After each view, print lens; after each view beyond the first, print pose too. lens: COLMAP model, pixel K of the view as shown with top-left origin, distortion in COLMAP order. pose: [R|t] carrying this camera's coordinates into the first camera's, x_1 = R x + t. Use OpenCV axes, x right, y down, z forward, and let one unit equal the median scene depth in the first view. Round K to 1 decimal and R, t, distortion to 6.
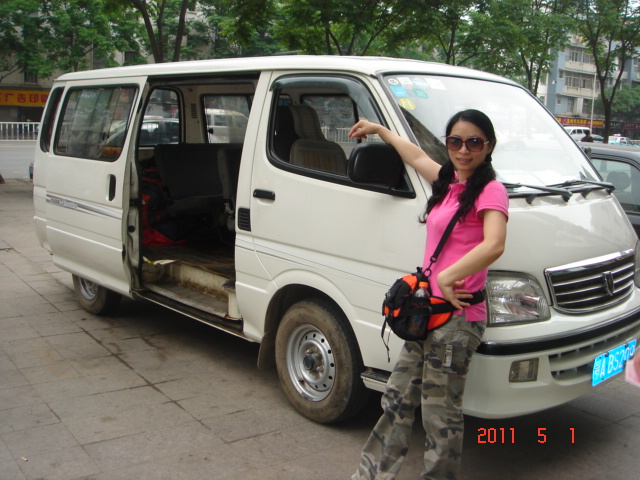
lens RADIAL K [[726.5, 0, 320.0], [0, 726.5, 240.0], [0, 0, 1]] dist [-0.192563, 0.176252]
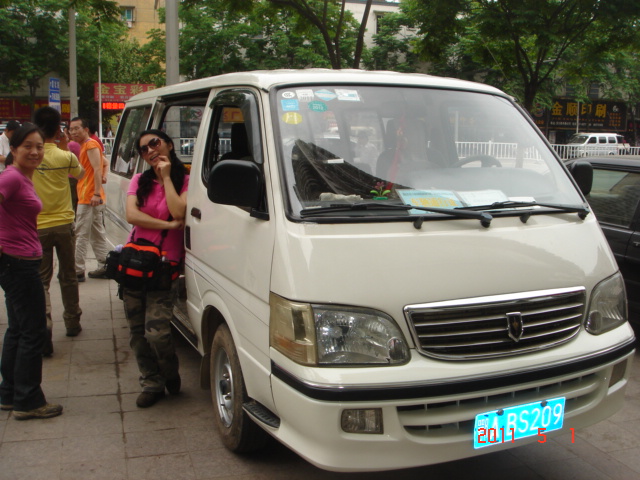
lens RADIAL K [[726.5, 0, 320.0], [0, 726.5, 240.0], [0, 0, 1]] dist [-0.192563, 0.176252]
pose [[0.950443, 0.028604, -0.309581, 0.425067], [-0.035469, 0.999233, -0.016568, -0.017283], [0.308870, 0.026728, 0.950729, 0.123646]]
